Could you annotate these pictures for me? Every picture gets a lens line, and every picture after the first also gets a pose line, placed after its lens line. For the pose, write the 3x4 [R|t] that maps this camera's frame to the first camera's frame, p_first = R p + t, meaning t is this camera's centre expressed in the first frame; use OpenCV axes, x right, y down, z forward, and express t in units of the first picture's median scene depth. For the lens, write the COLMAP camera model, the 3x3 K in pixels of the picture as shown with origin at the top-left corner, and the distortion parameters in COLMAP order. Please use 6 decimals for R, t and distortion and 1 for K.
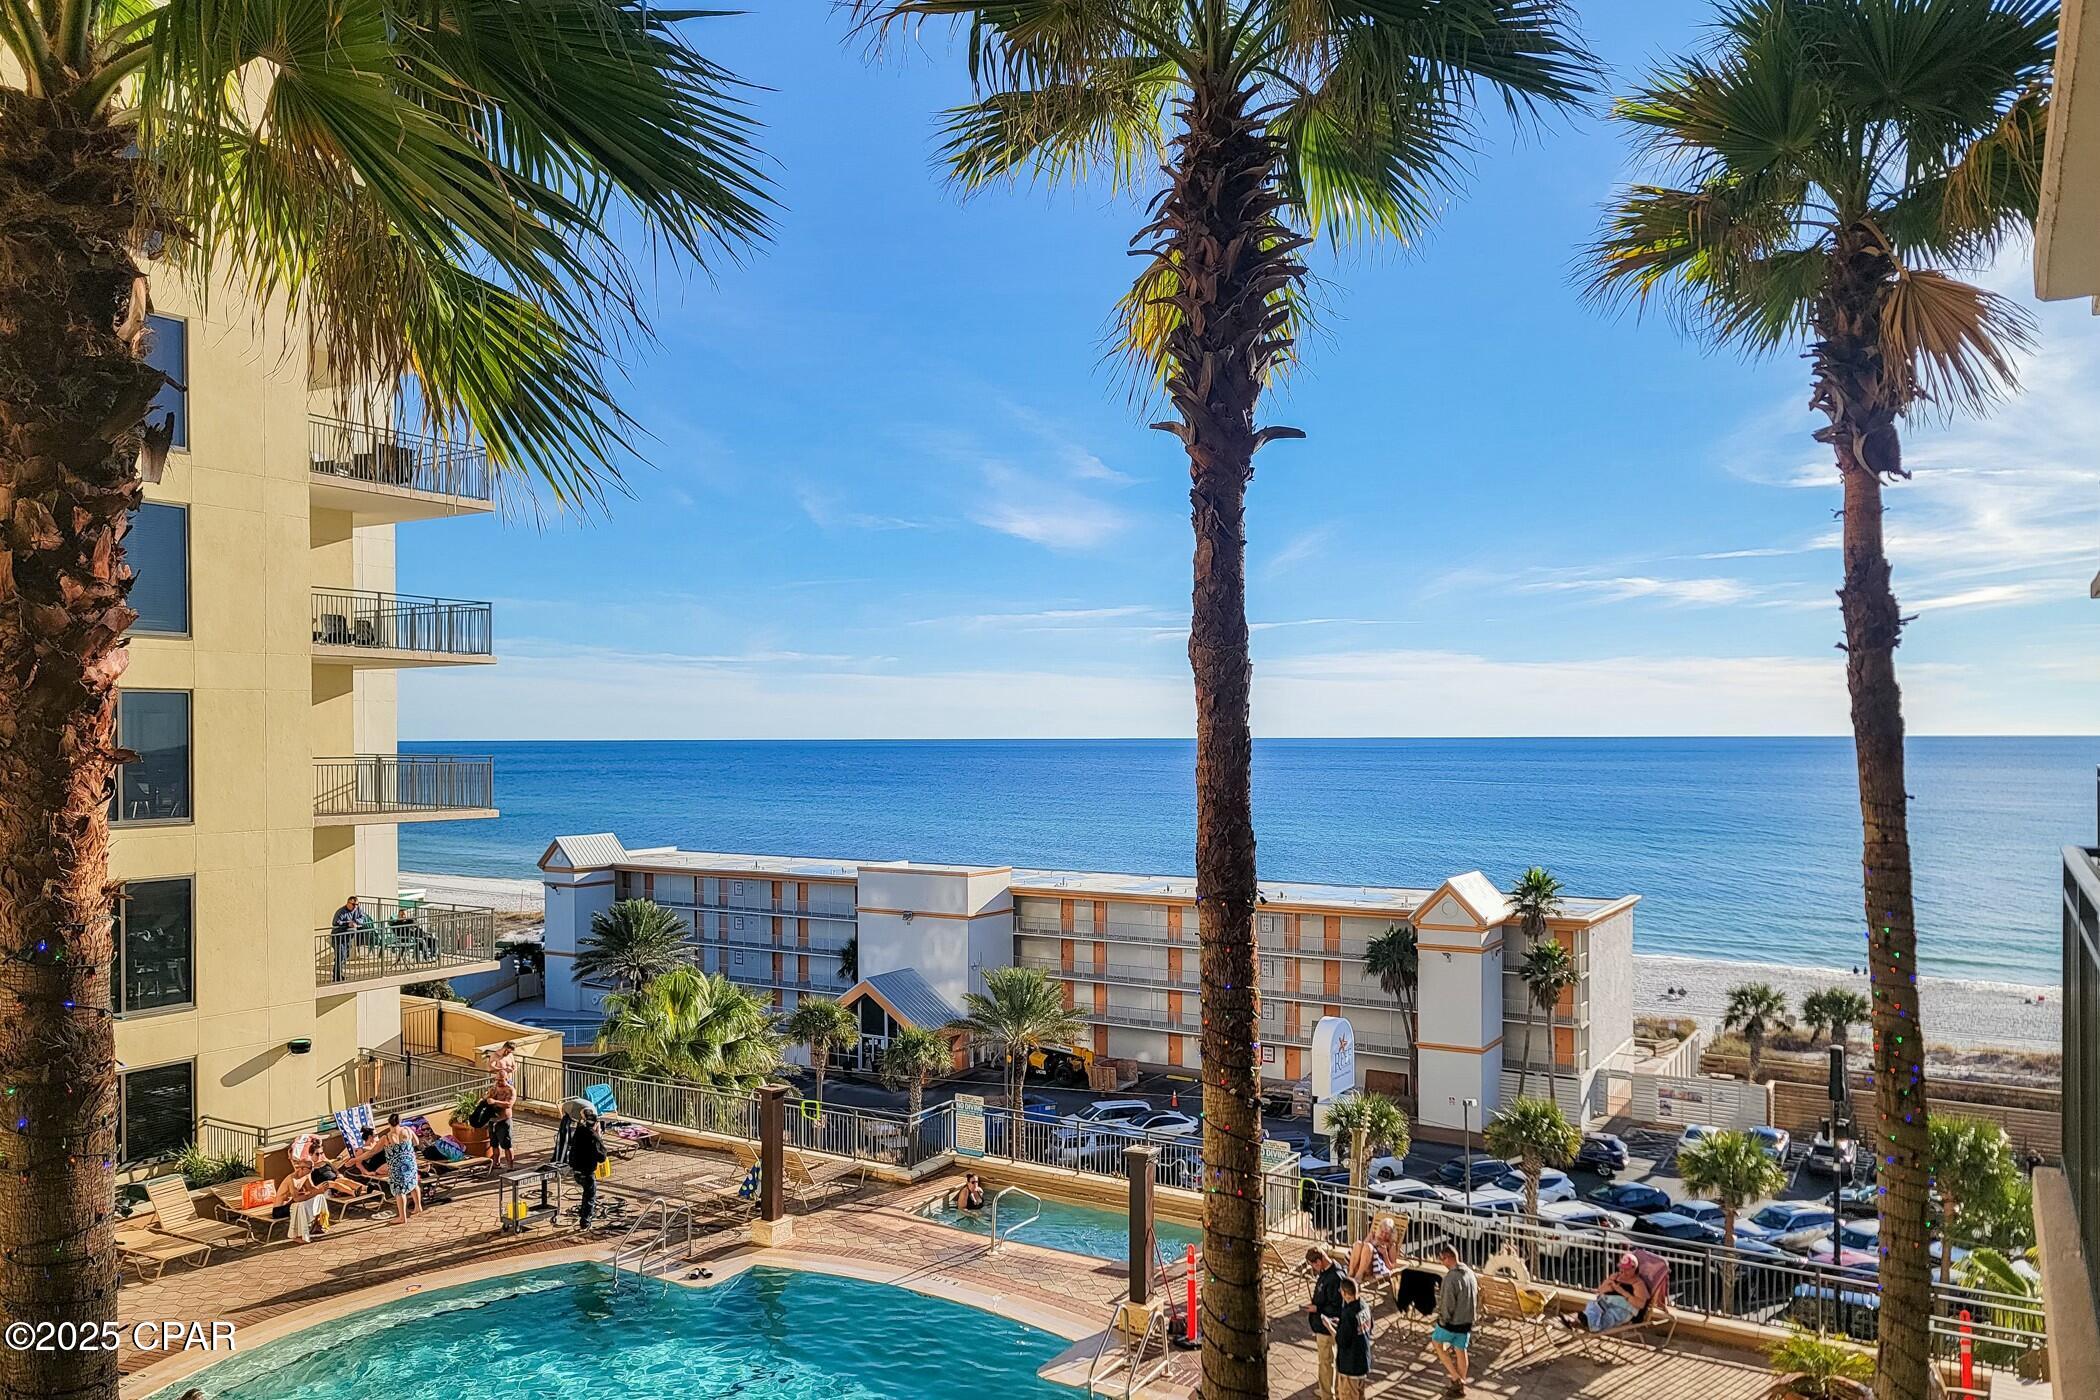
lens RADIAL K [[1503.9, 0, 1040.5], [0, 1503.9, 750.3], [0, 0, 1]] dist [0.030289, -0.021133]
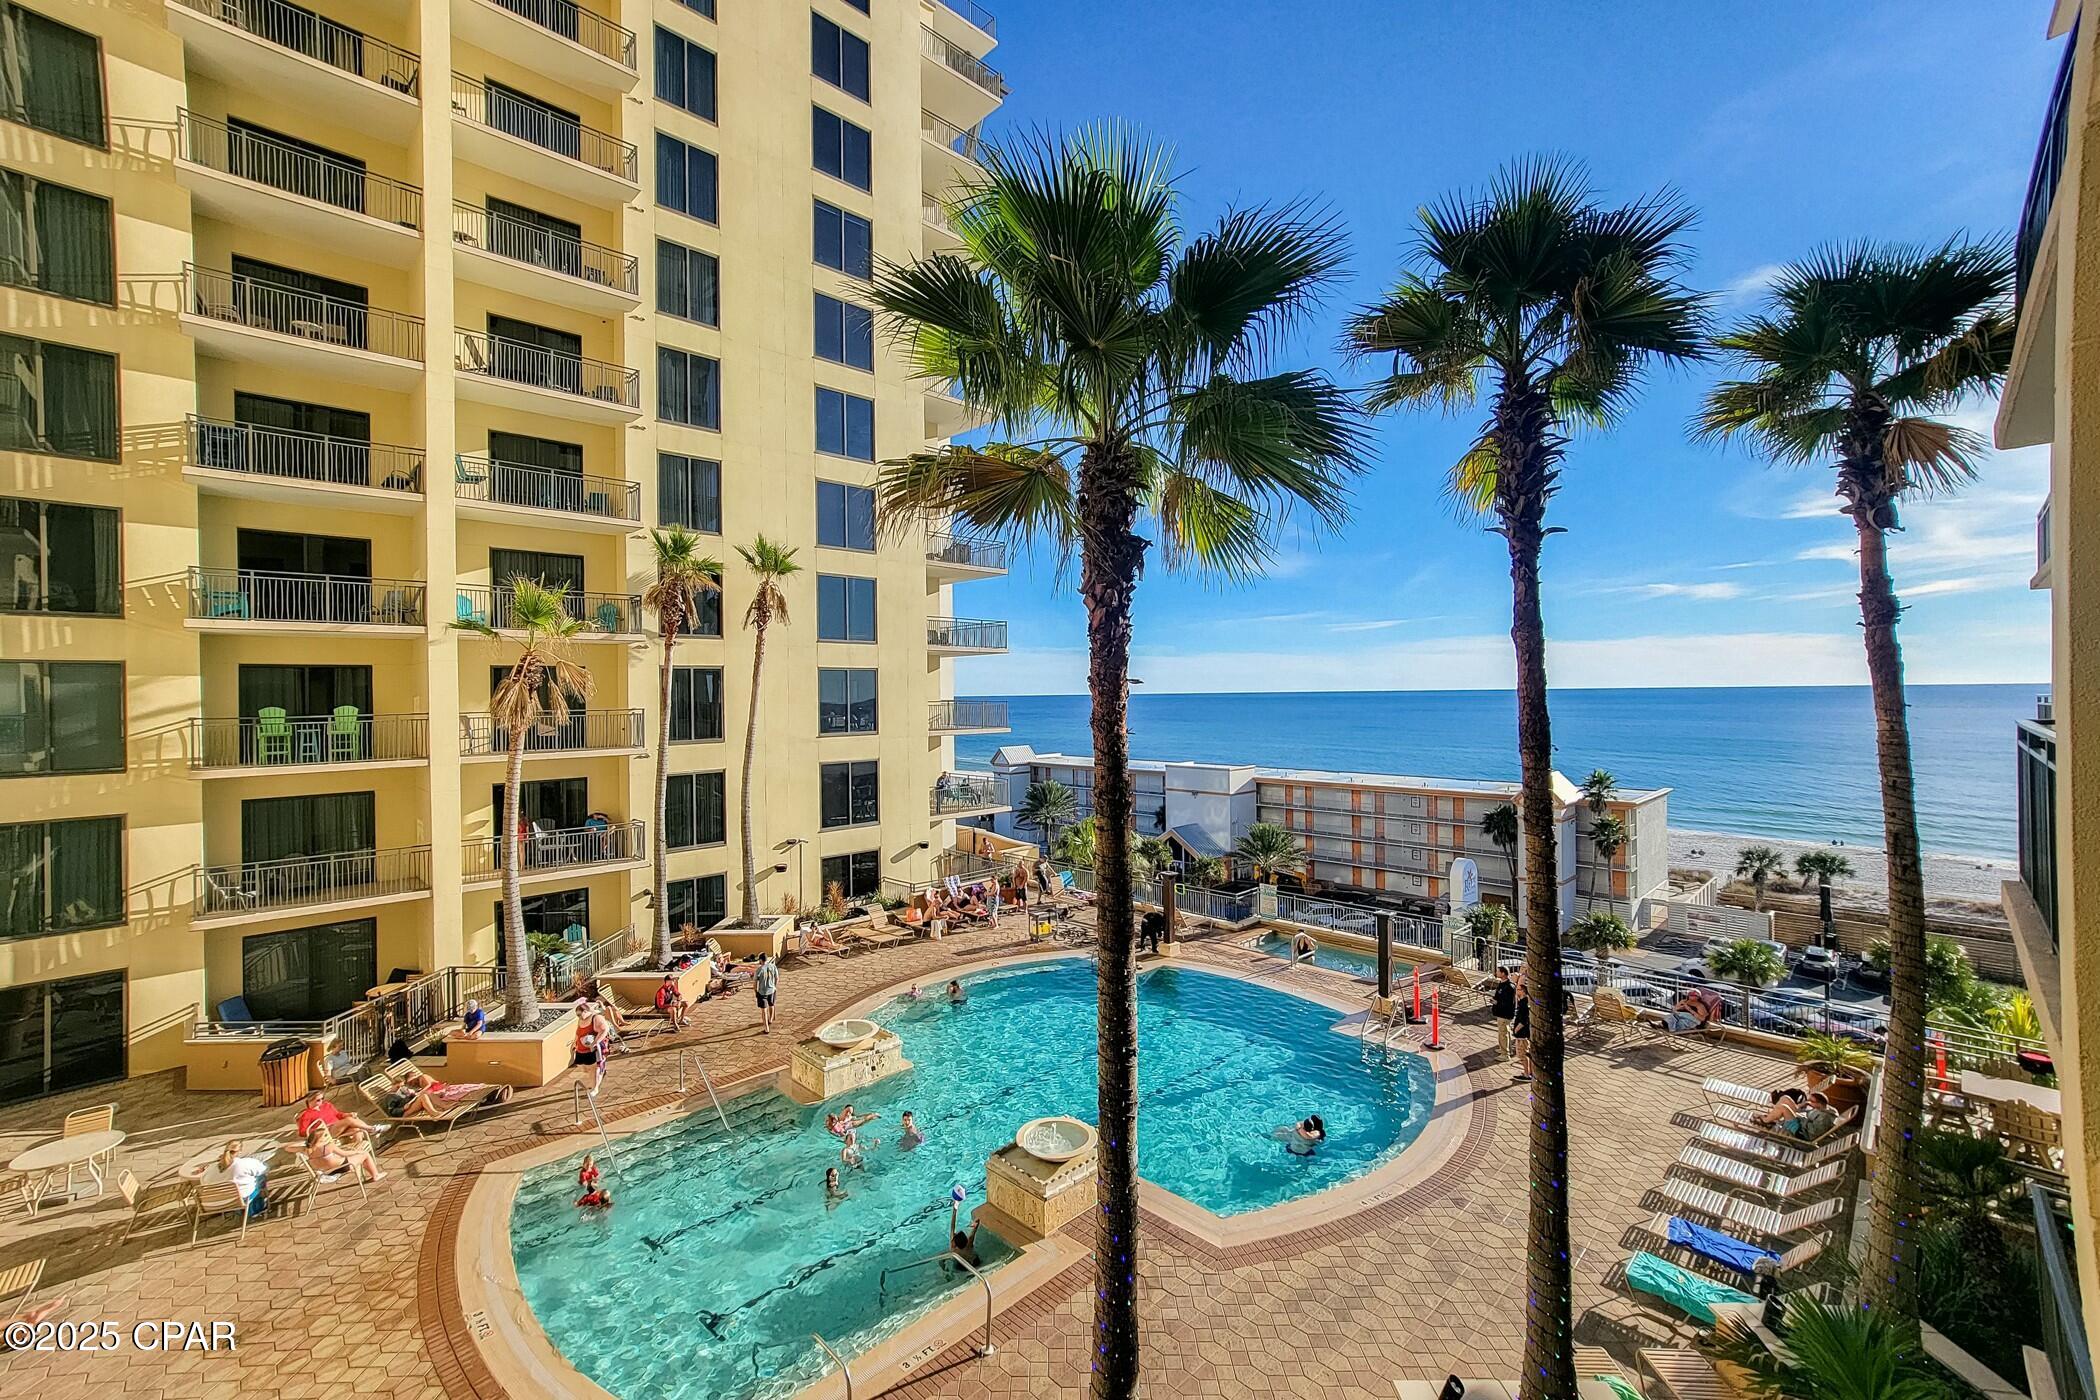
lens RADIAL K [[872.3, 0, 1037.5], [0, 872.3, 694.2], [0, 0, 1]] dist [-0.012153, 0.007977]
pose [[0.969870, -0.009116, -0.243453, -0.065223], [0.007419, 0.999941, -0.007887, 0.006150], [0.243511, 0.005843, 0.969881, -0.093766]]
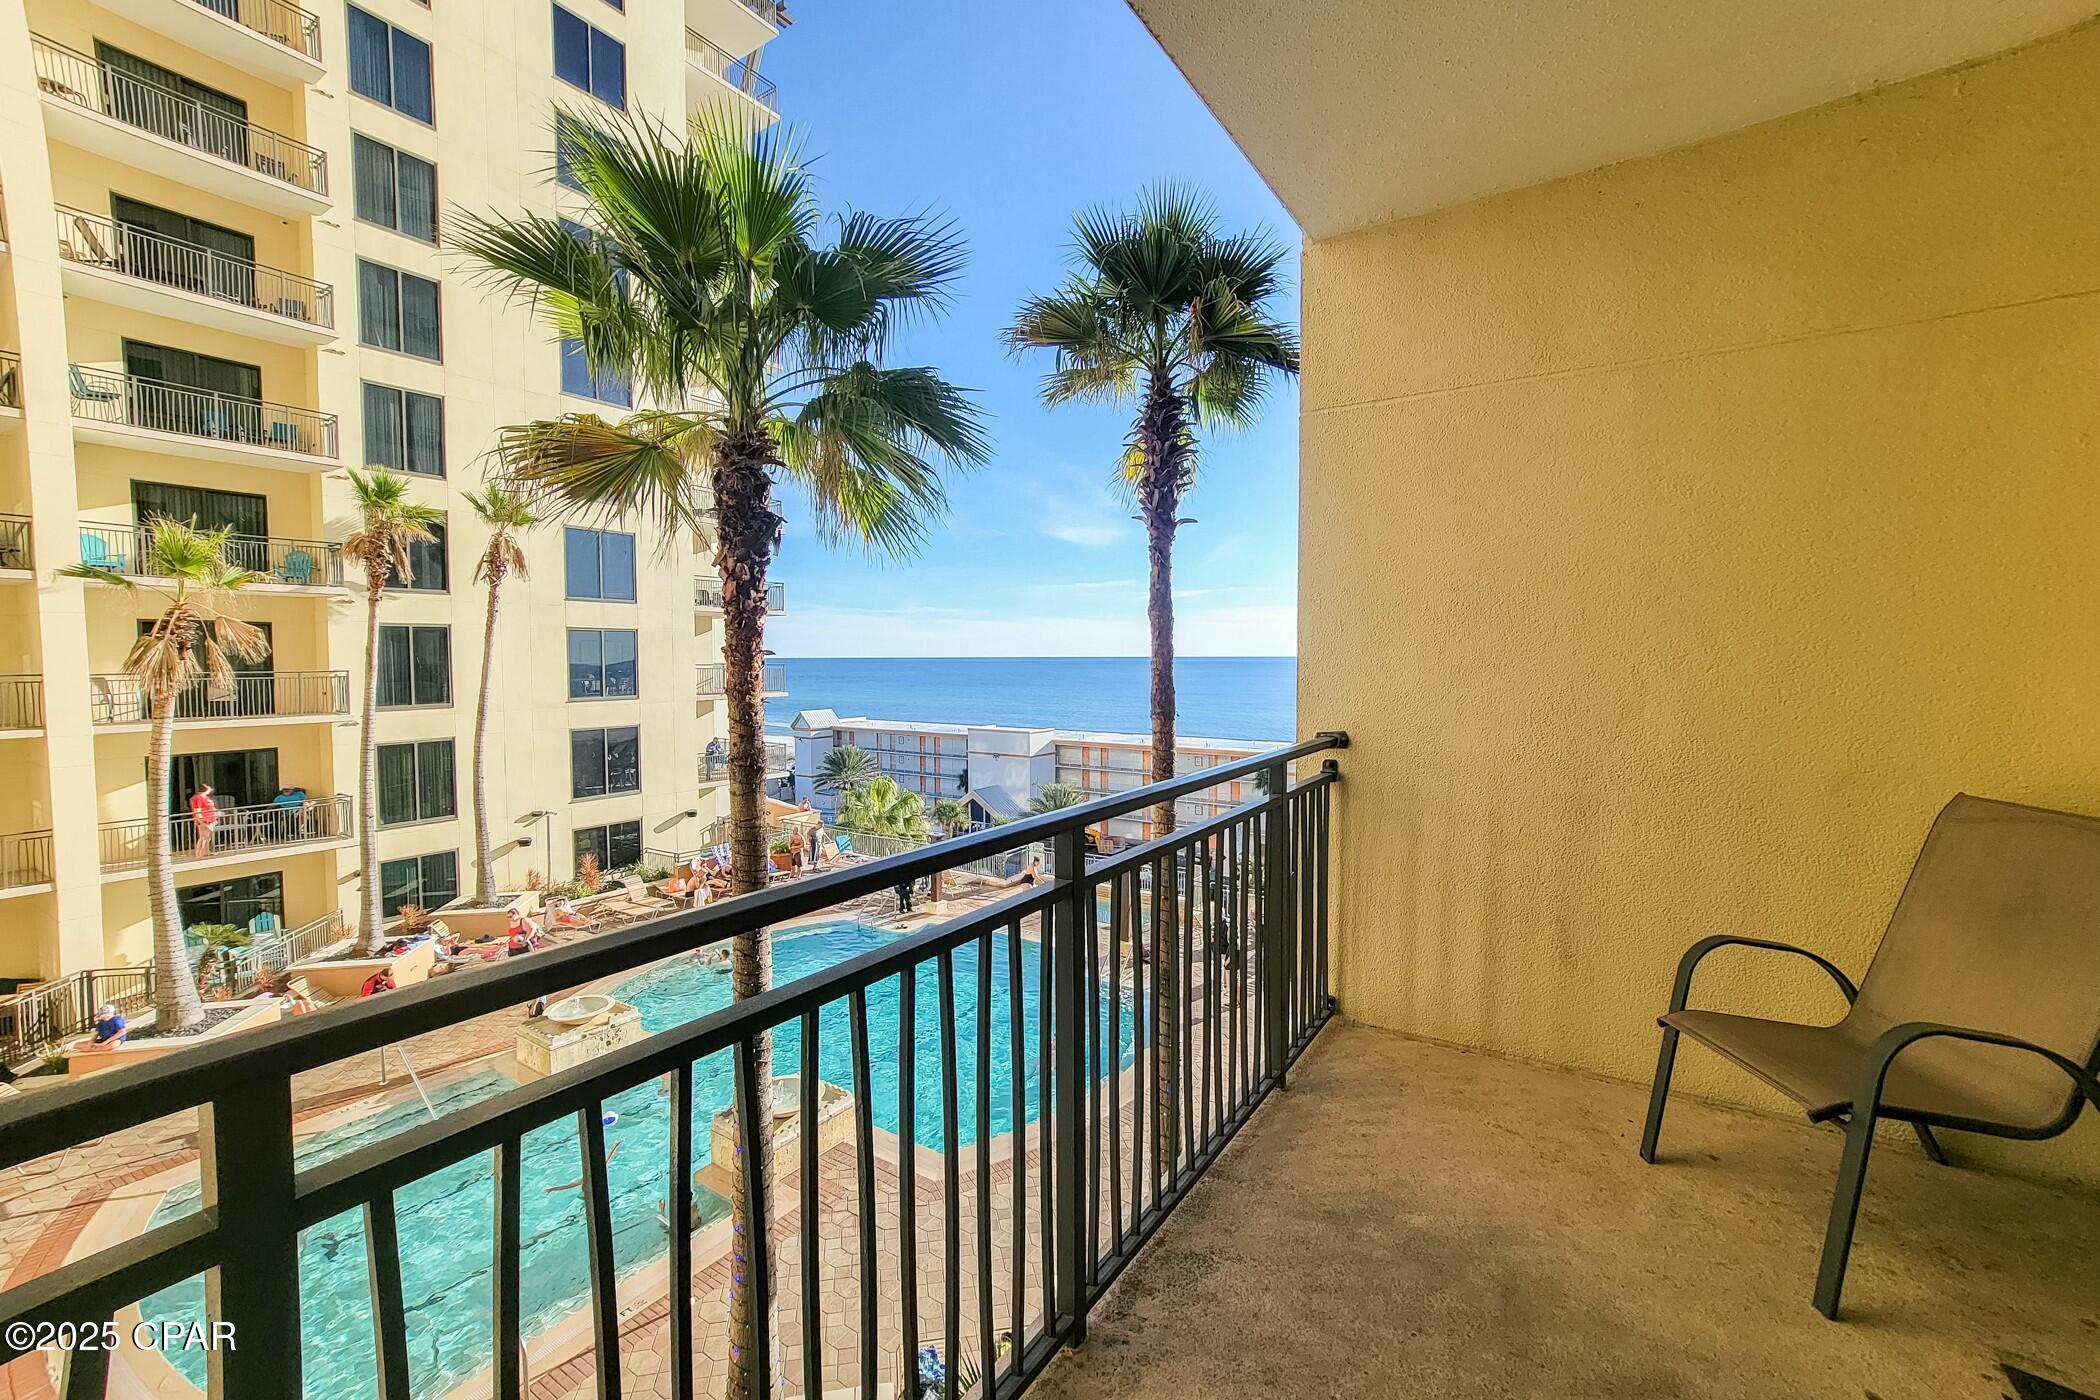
lens RADIAL K [[872.3, 0, 1040.3], [0, 872.3, 694.0], [0, 0, 1]] dist [-0.012153, 0.007977]
pose [[0.999444, 0.002377, -0.033250, -0.006634], [-0.001233, 0.999407, 0.034397, 0.004016], [0.033312, -0.034337, 0.998855, -0.102980]]
